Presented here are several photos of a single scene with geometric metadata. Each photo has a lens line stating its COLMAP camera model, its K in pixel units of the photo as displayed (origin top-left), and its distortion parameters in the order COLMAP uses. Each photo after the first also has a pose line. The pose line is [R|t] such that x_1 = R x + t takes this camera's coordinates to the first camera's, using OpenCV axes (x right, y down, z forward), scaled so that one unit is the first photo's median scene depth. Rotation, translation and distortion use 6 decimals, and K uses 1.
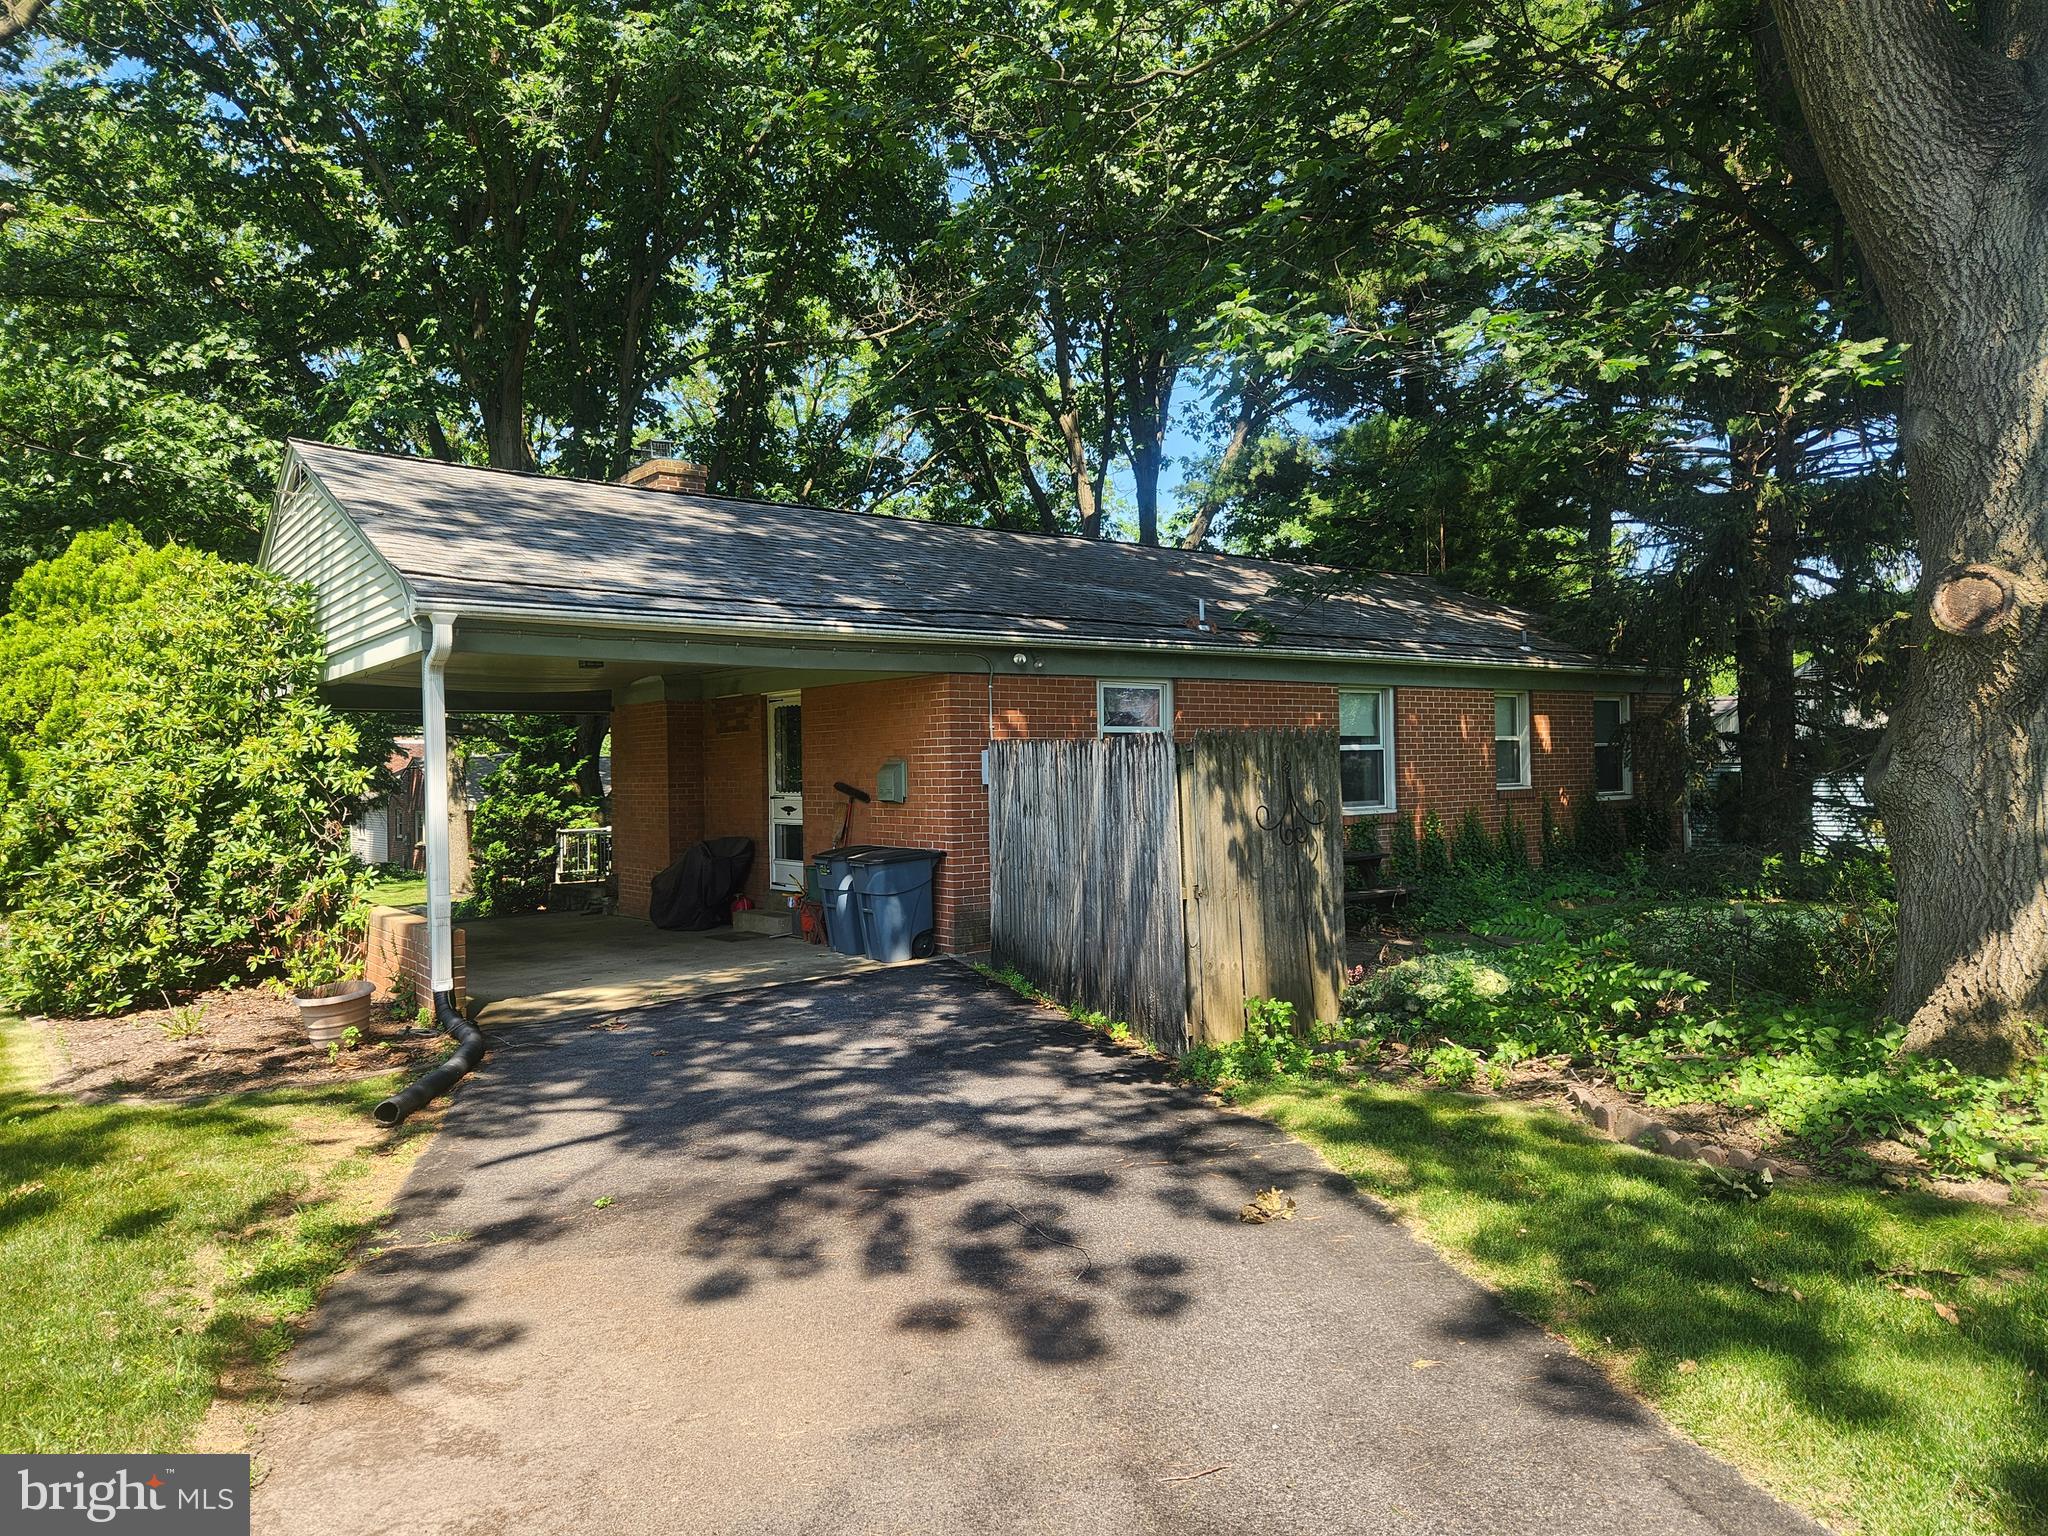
lens RADIAL K [[1357.1, 0, 1048.0], [0, 1357.1, 763.2], [0, 0, 1]] dist [0.068404, -0.058237]
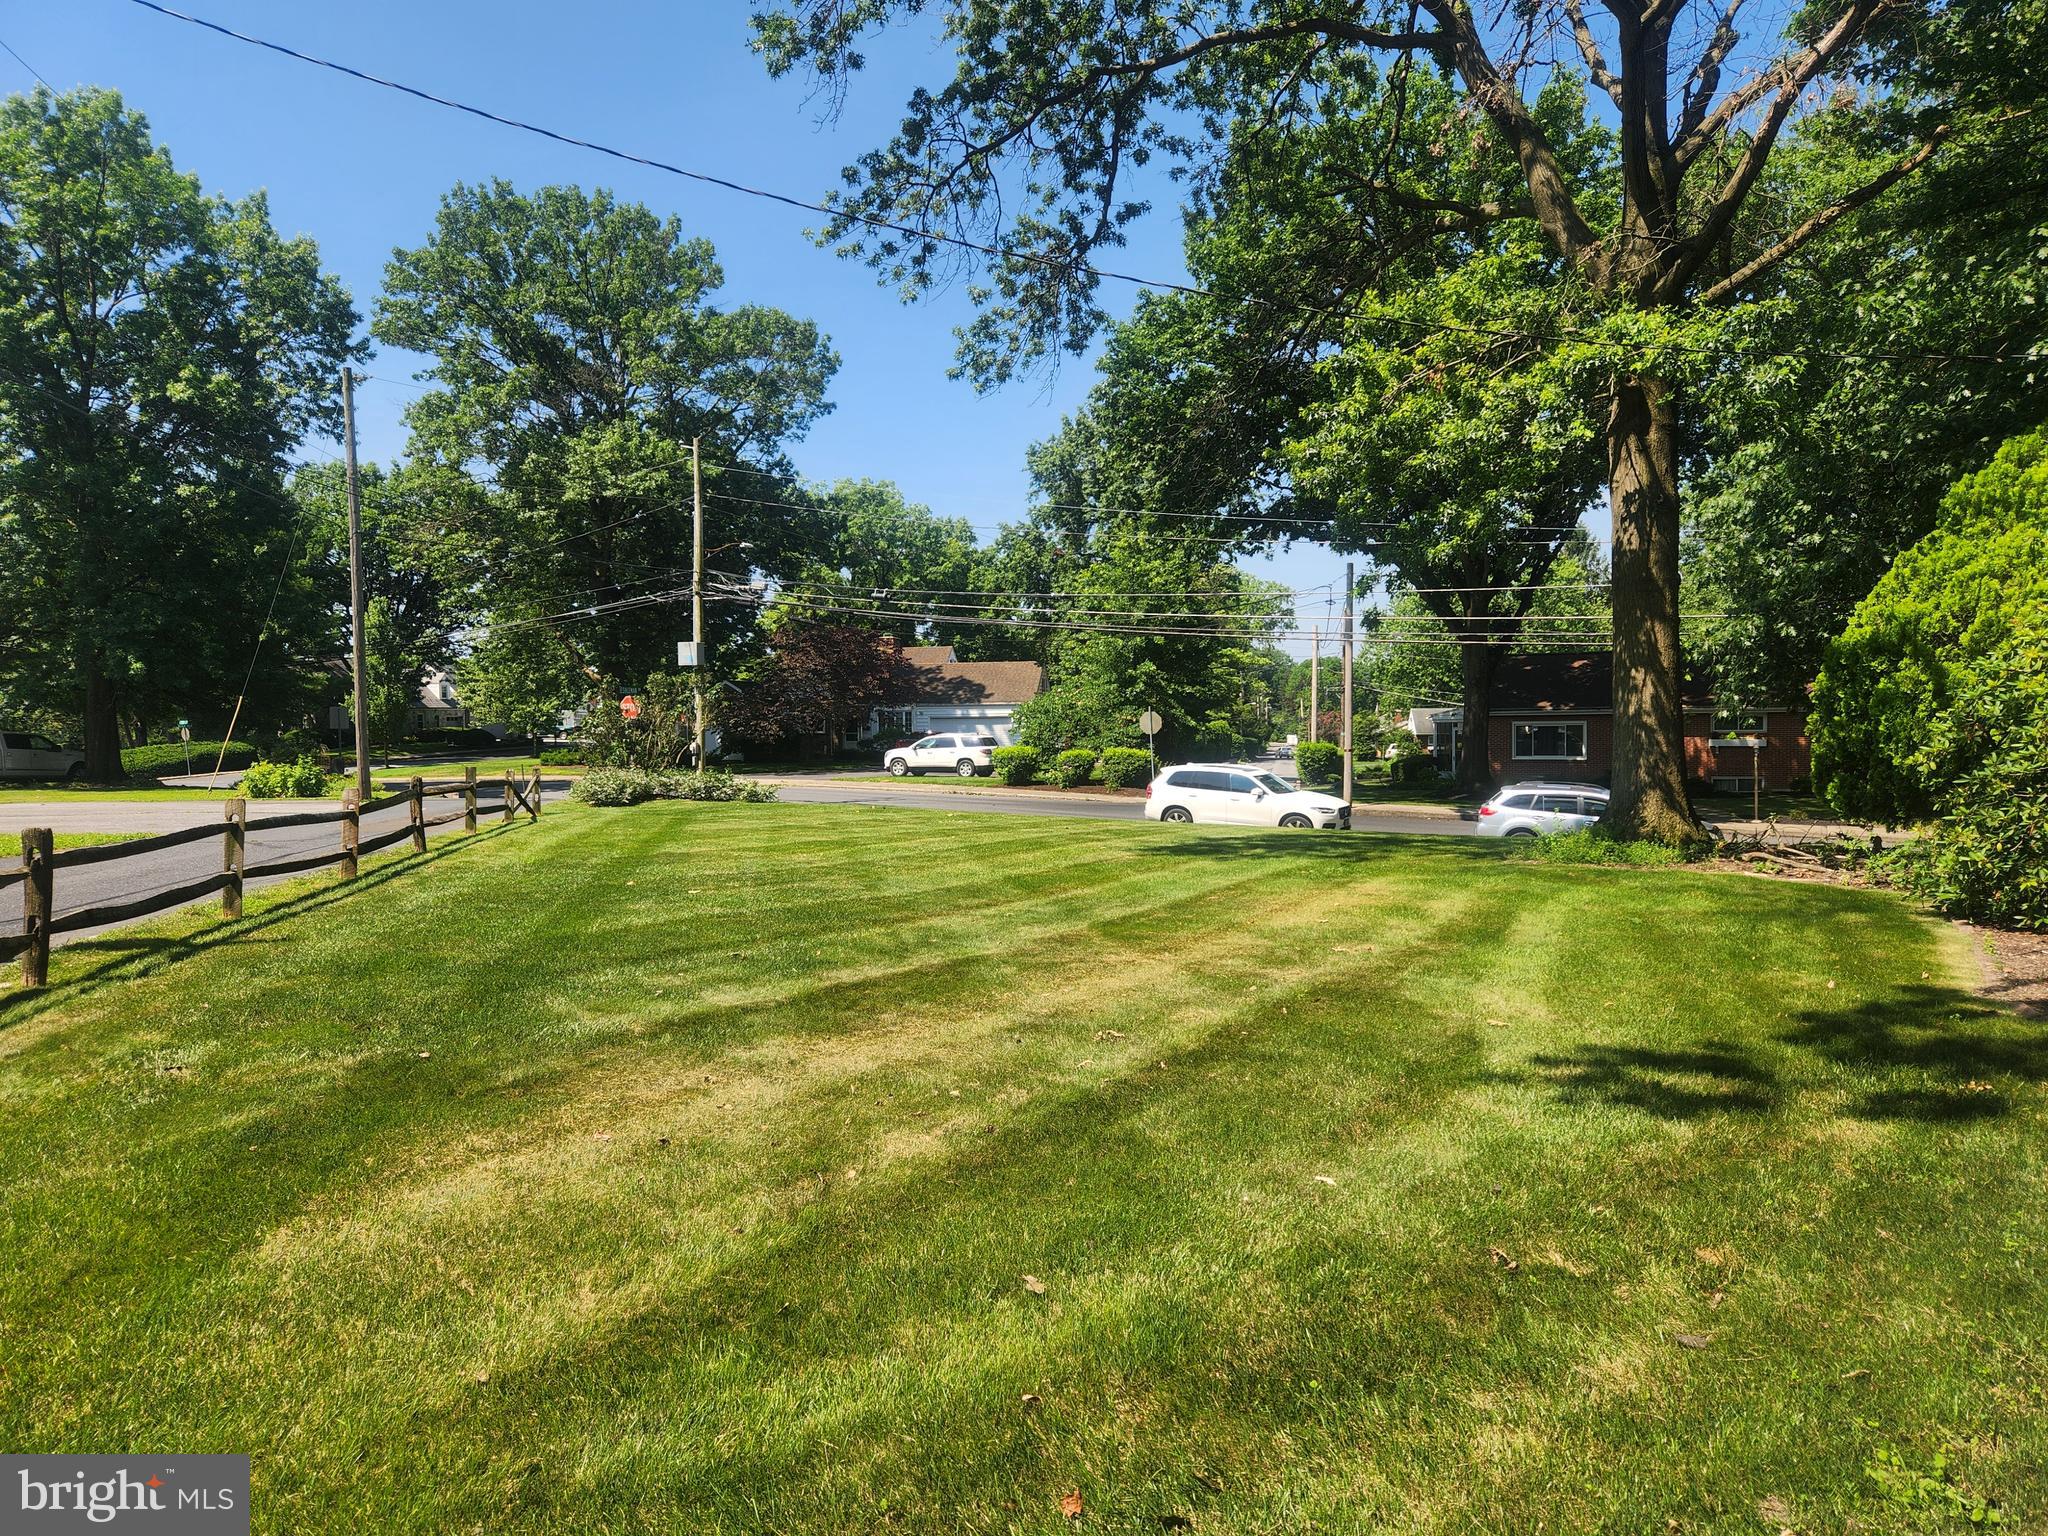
lens RADIAL K [[1357.1, 0, 1048.0], [0, 1357.1, 763.2], [0, 0, 1]] dist [0.068404, -0.058237]
pose [[0.369365, 0.047349, -0.928077, -0.033309], [0.009231, 0.998465, 0.054614, 0.004332], [0.929239, -0.028740, 0.368361, -0.004283]]
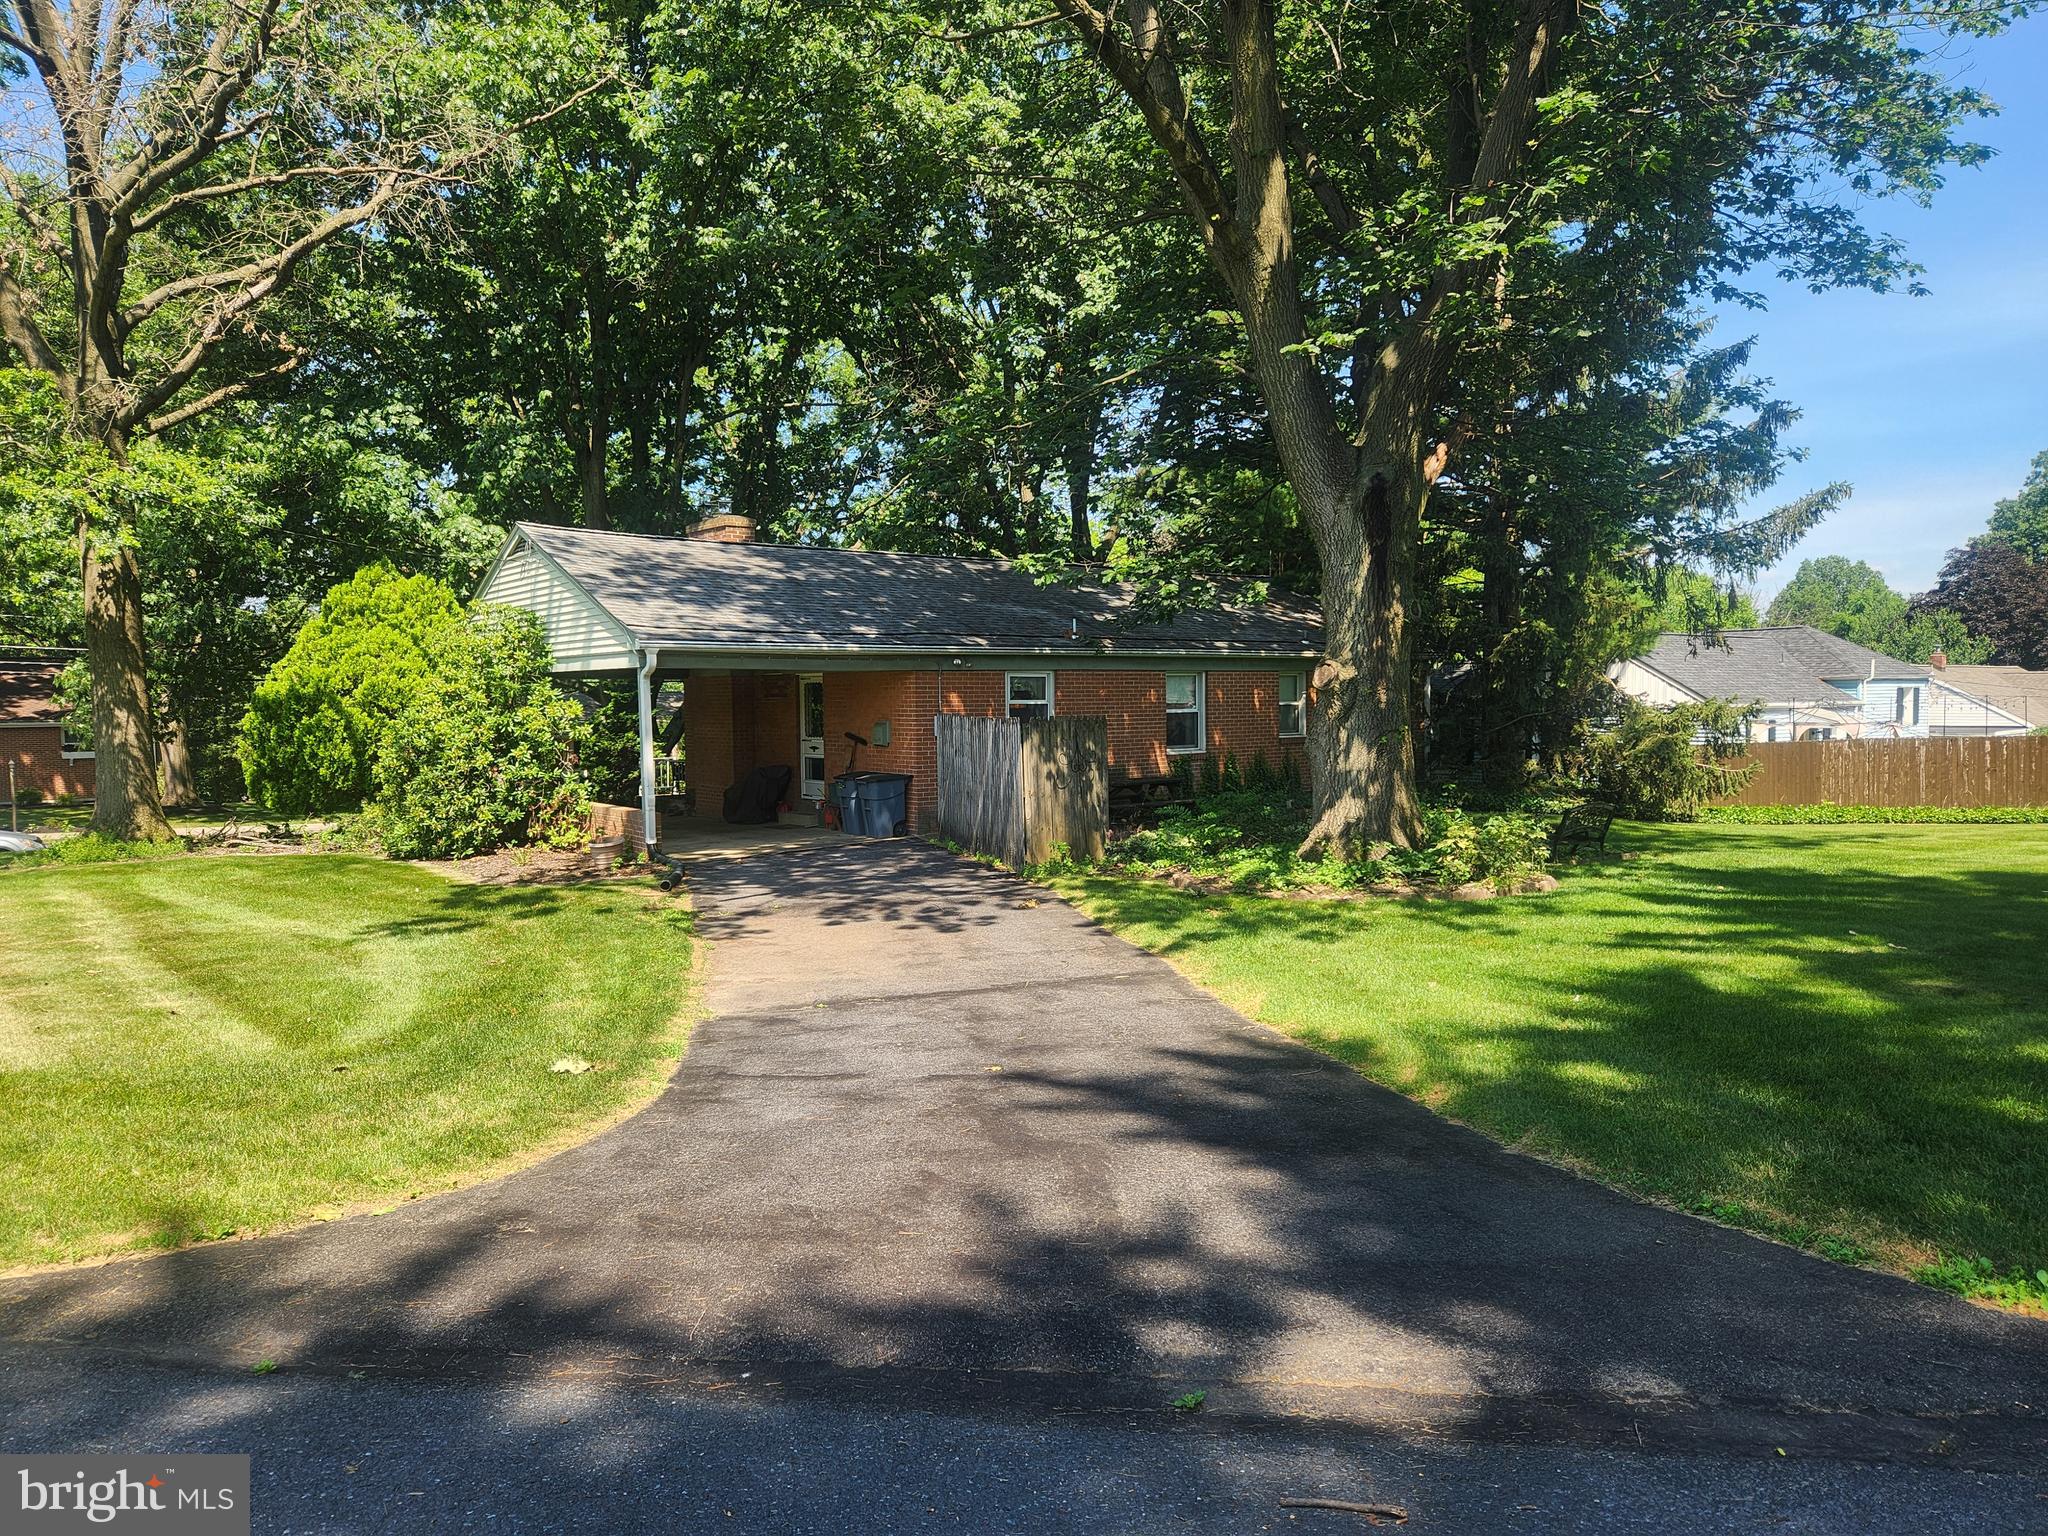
lens RADIAL K [[1335.2, 0, 1014.2], [0, 1335.2, 765.0], [0, 0, 1]] dist [0.066262, -0.064727]
pose [[0.999963, 0.008652, 0.000264, 0.051639], [-0.008654, 0.998519, 0.053710, -0.040102], [0.000201, -0.053711, 0.998557, -0.692155]]
